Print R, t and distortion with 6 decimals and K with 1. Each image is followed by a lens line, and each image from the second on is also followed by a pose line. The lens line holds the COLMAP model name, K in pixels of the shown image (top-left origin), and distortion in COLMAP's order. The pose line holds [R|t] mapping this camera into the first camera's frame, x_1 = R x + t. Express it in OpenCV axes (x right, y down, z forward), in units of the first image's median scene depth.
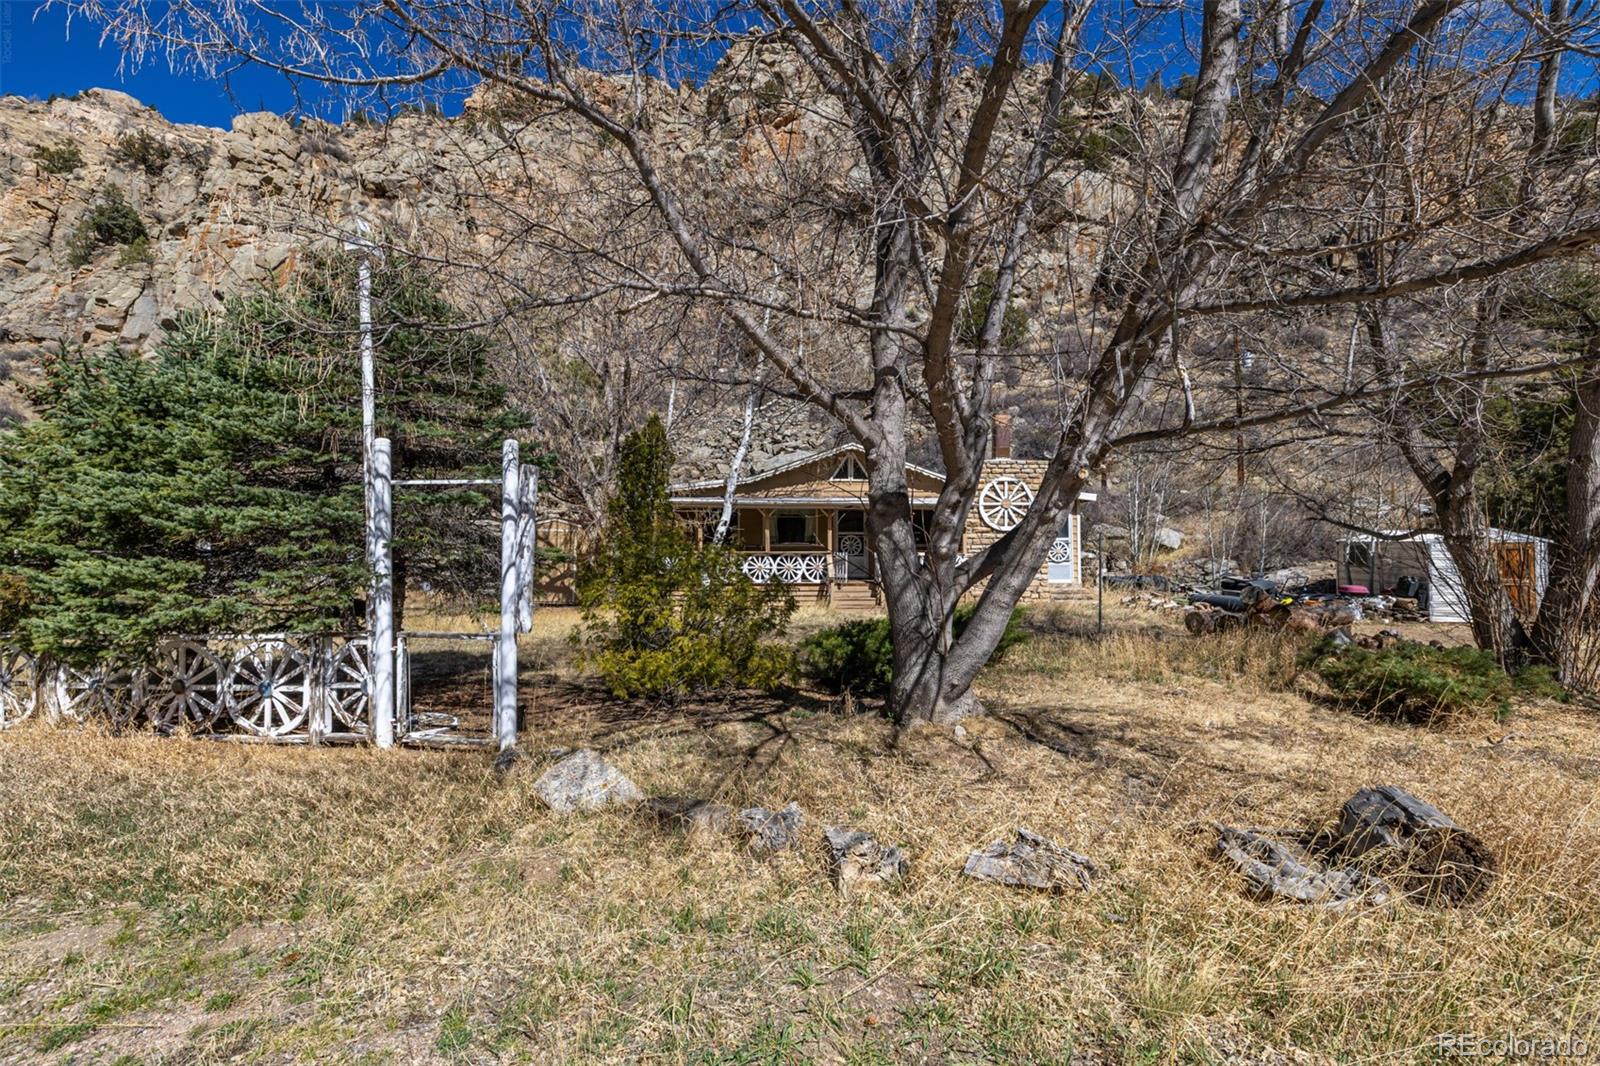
lens RADIAL K [[681.8, 0, 807.0], [0, 681.8, 533.4], [0, 0, 1]] dist [0.001207, -0.000118]
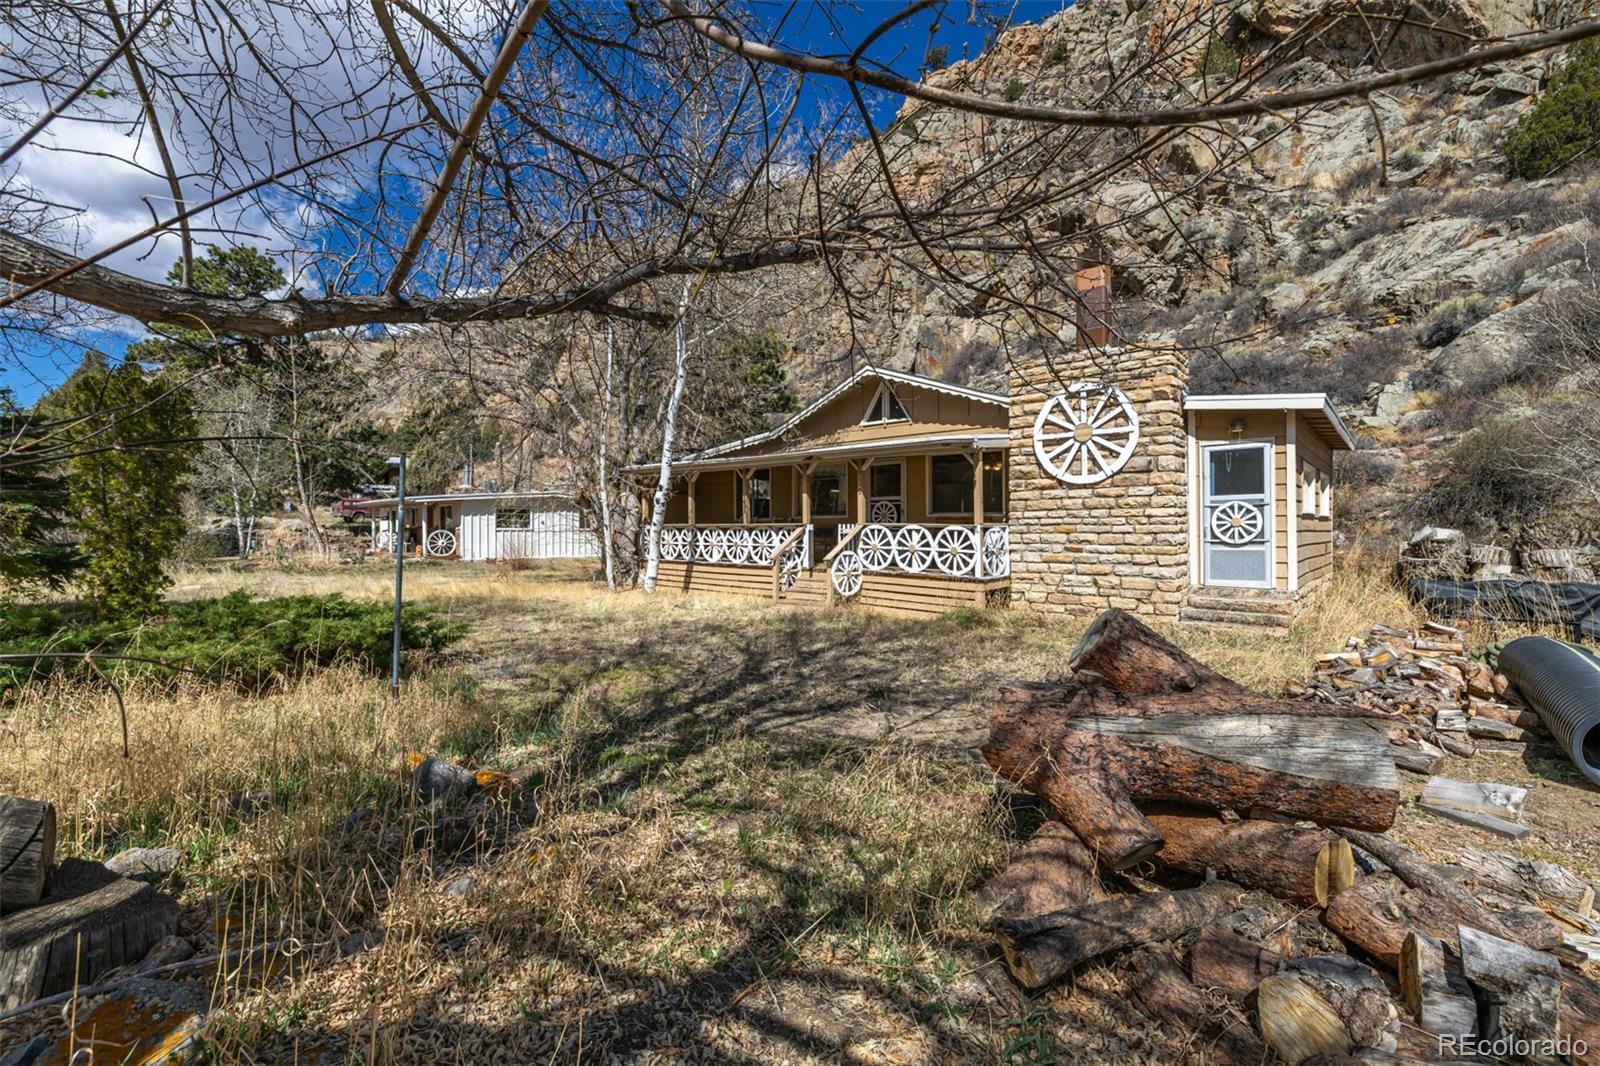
lens RADIAL K [[681.8, 0, 785.1], [0, 681.8, 533.7], [0, 0, 1]] dist [0.001207, -0.000118]
pose [[0.736170, 0.004497, -0.676781, 0.471785], [0.008016, 0.999850, 0.015363, 0.024731], [0.676749, -0.016735, 0.736024, 0.433751]]
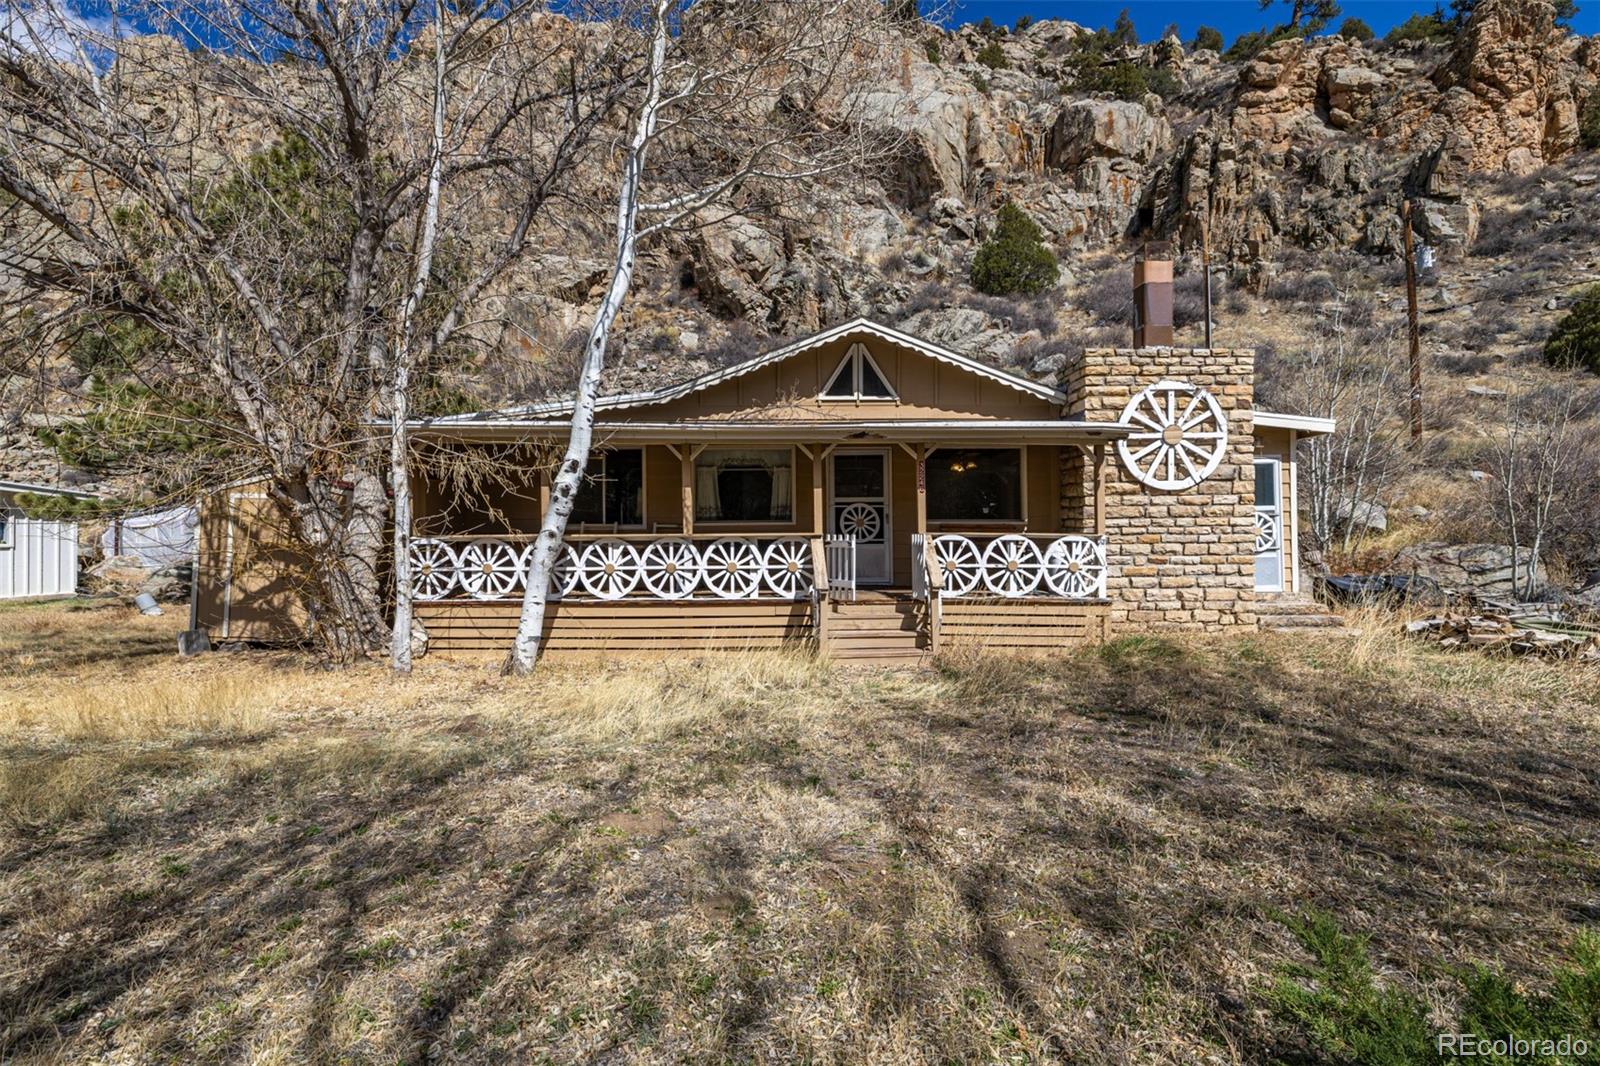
lens RADIAL K [[681.8, 0, 808.5], [0, 681.8, 531.5], [0, 0, 1]] dist [0.001207, -0.000118]
pose [[0.999902, -0.006345, 0.012498, 0.019722], [0.006286, 0.999969, 0.004739, 0.021895], [-0.012528, -0.004659, 0.999911, 0.492910]]
